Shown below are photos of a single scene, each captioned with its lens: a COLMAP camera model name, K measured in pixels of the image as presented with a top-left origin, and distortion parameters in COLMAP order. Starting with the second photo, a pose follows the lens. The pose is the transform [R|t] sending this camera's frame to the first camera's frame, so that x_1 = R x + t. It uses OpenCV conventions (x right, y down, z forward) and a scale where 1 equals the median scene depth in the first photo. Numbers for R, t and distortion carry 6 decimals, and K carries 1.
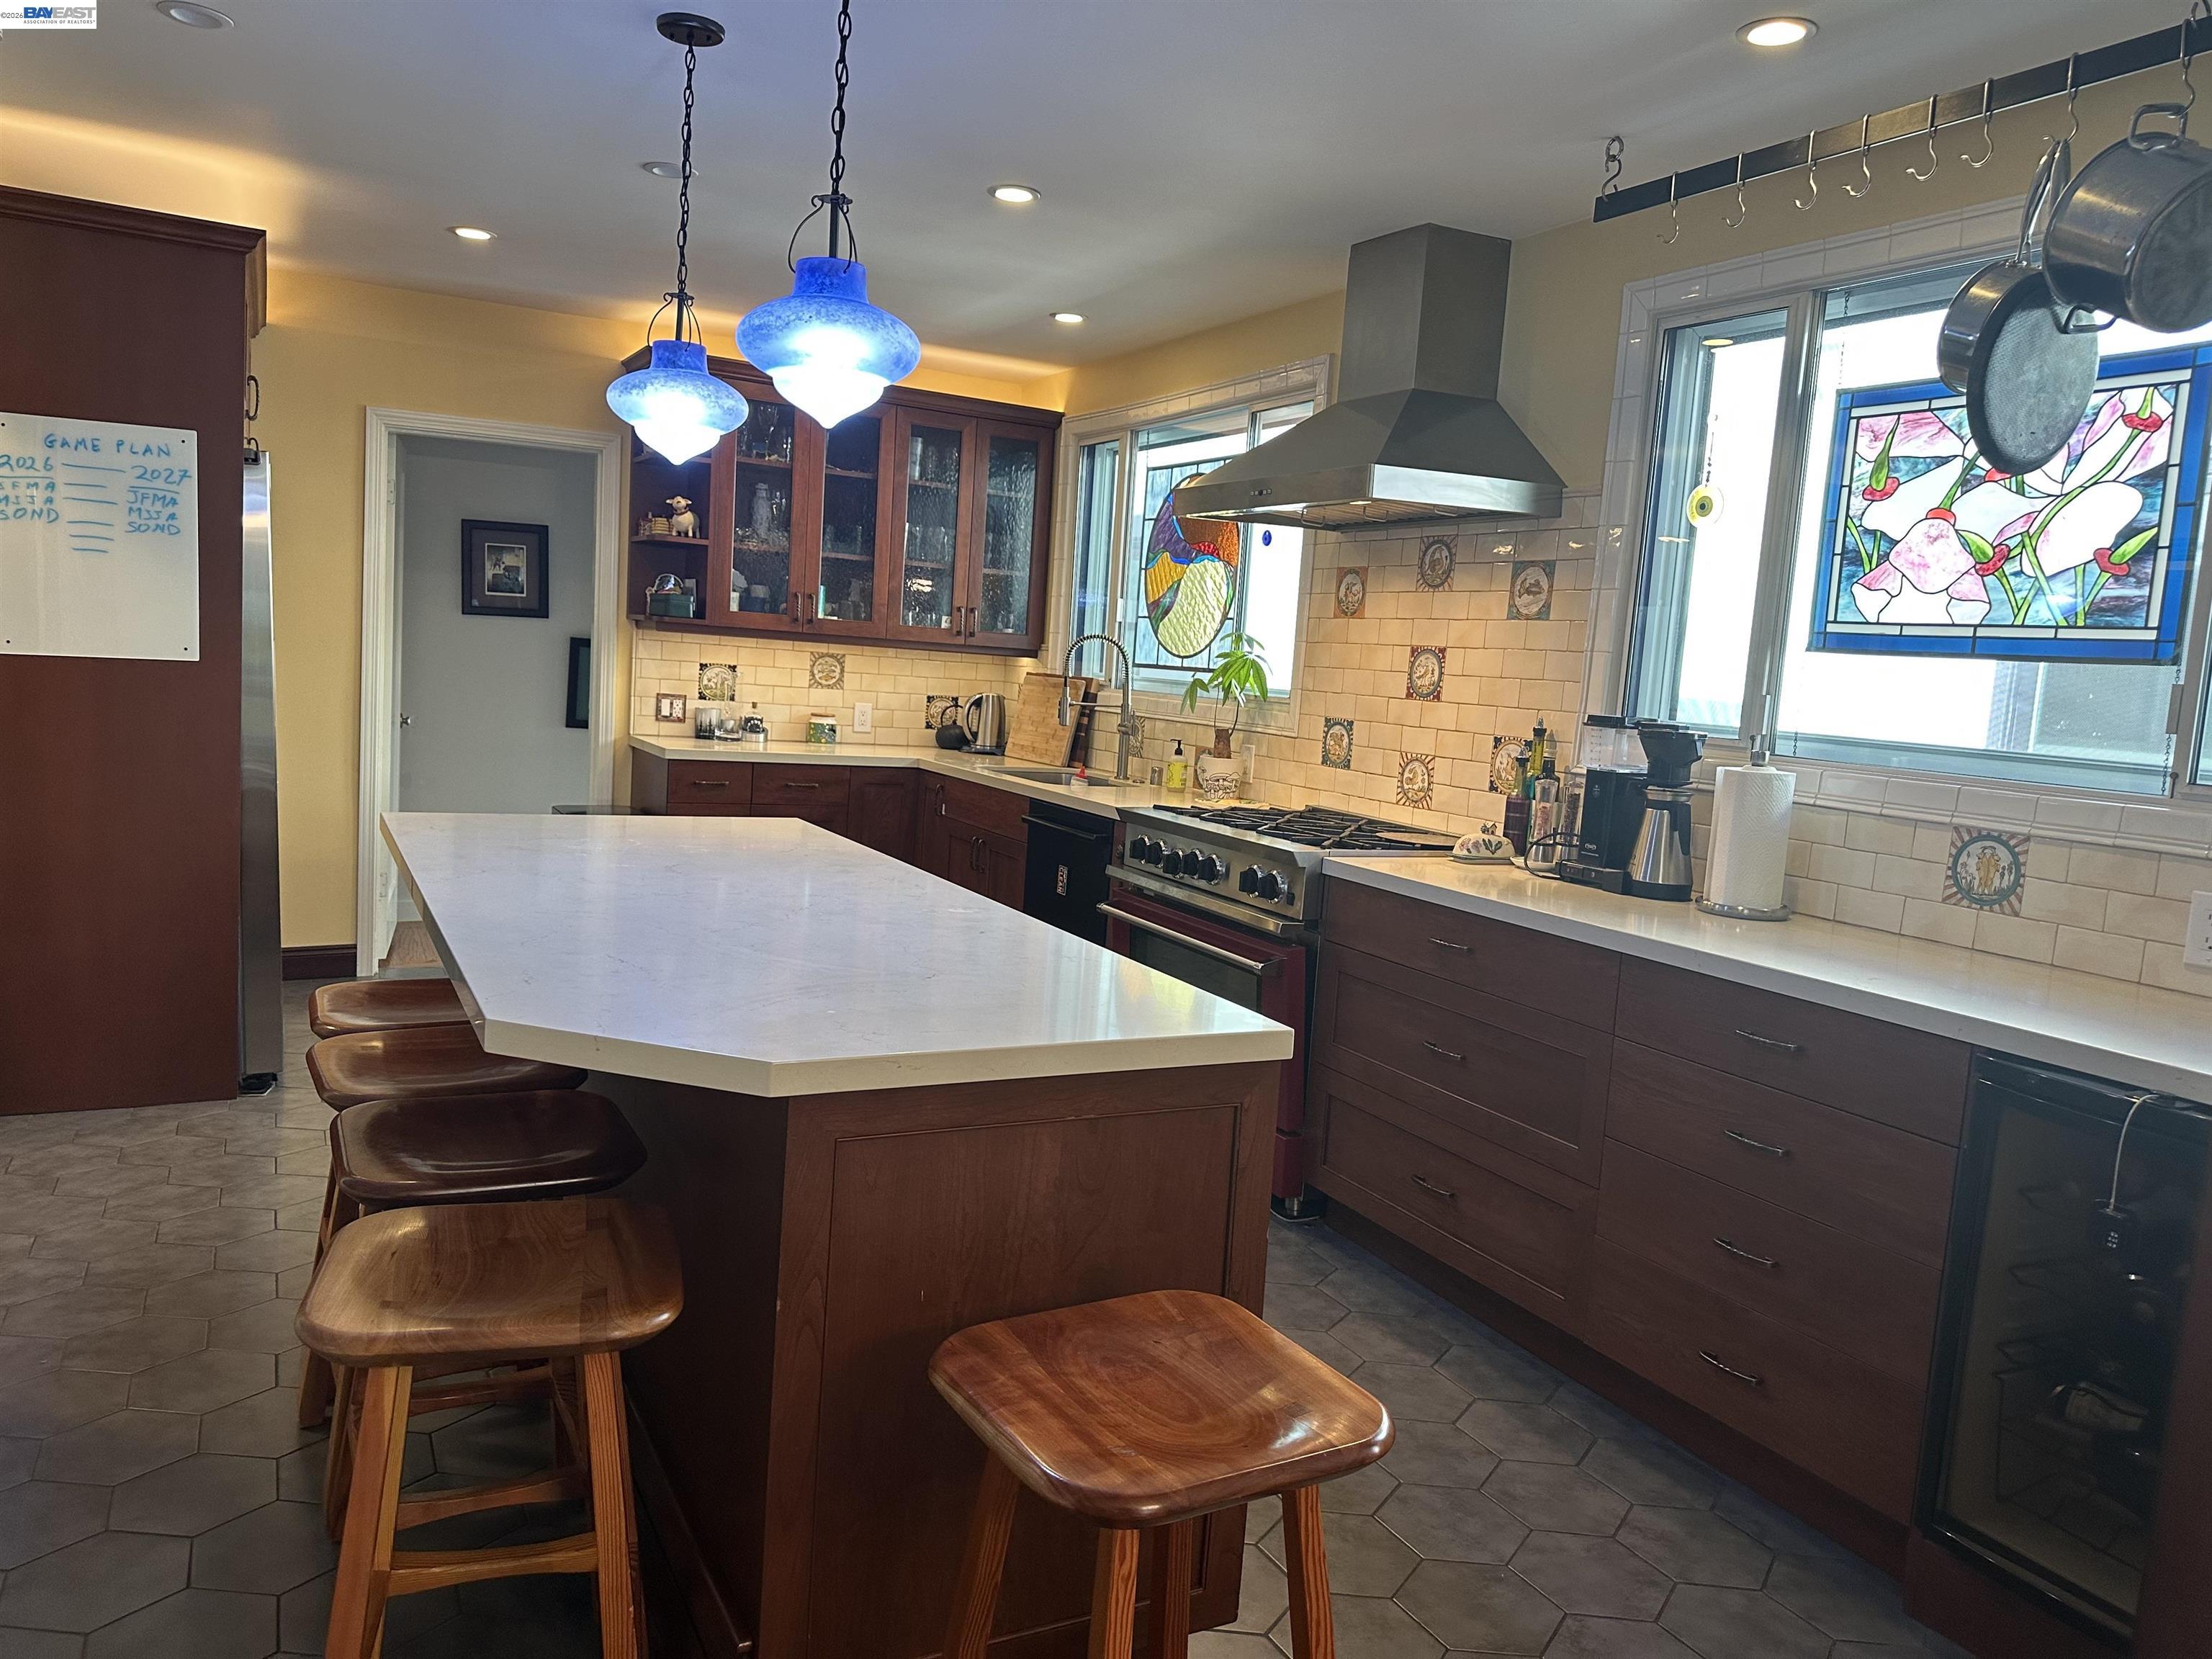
lens RADIAL K [[1543.4, 0, 1106.0], [0, 1543.4, 829.5], [0, 0, 1]] dist [0.042080, -0.054454]
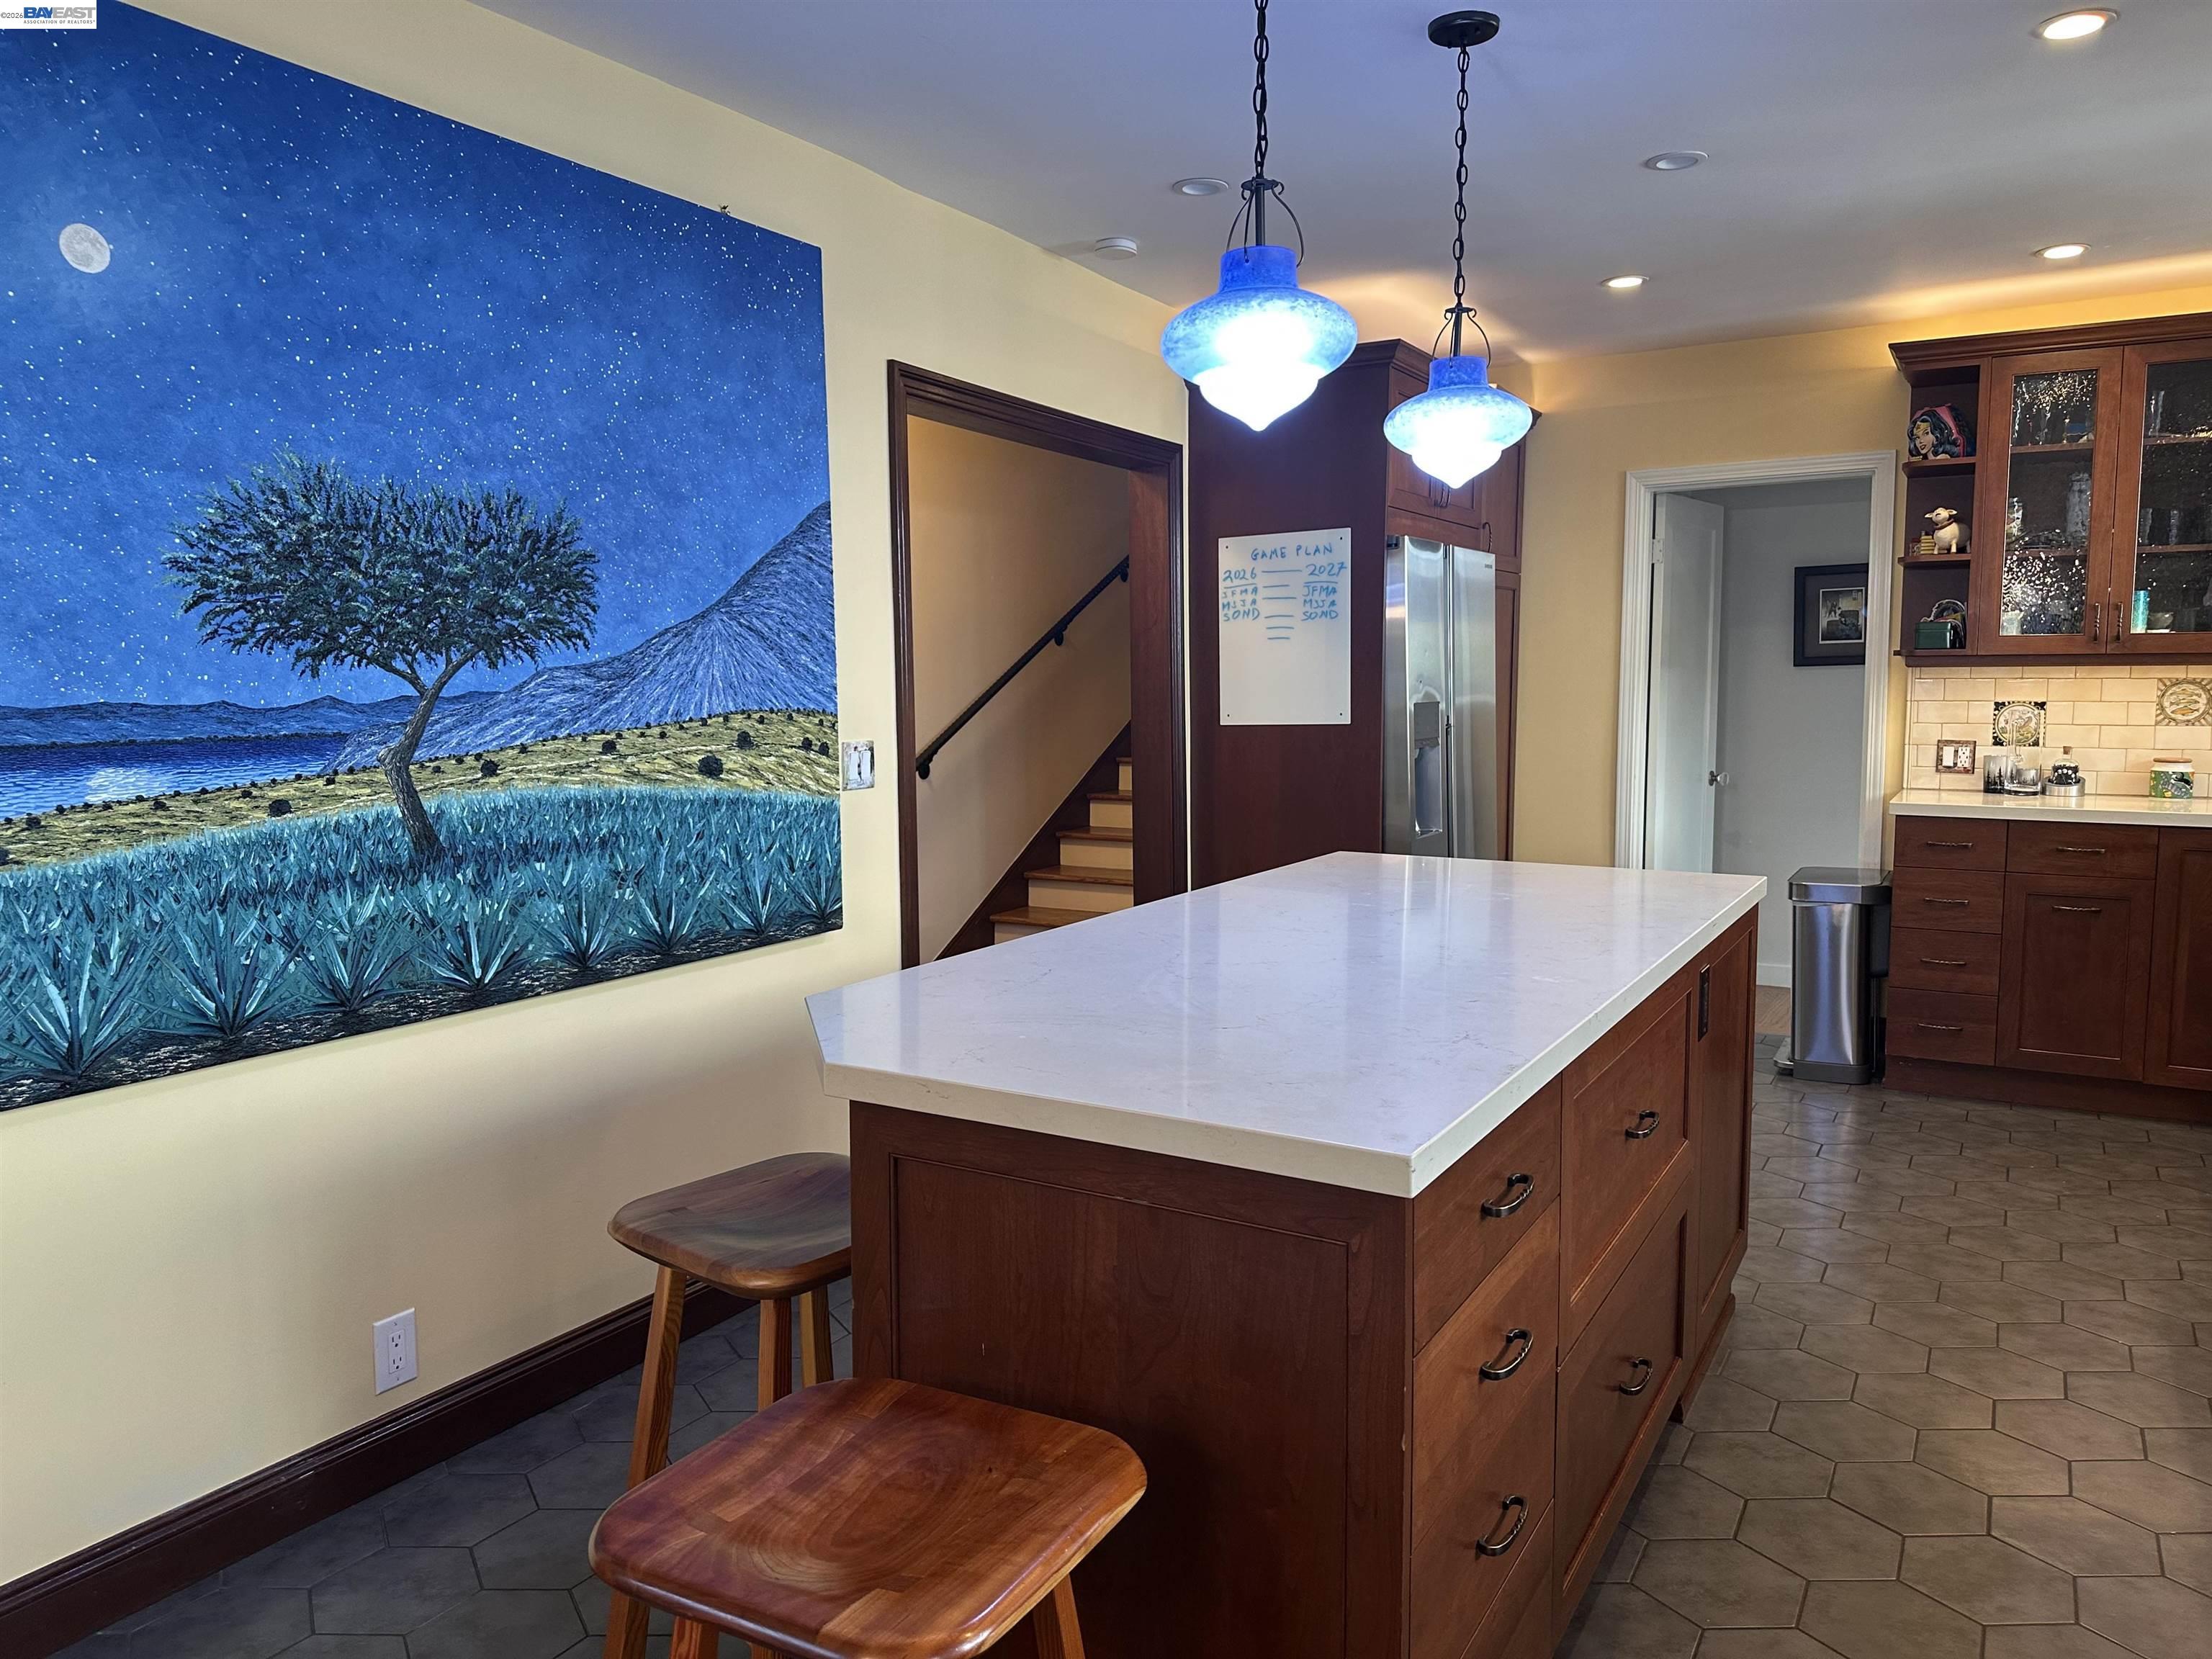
lens RADIAL K [[1543.4, 0, 1106.0], [0, 1543.4, 829.5], [0, 0, 1]] dist [0.042080, -0.054454]
pose [[0.509288, 0.011122, -0.860525, 0.222443], [-0.052327, 0.998467, -0.018064, 0.000817], [0.859004, 0.054228, 0.509089, 0.178104]]
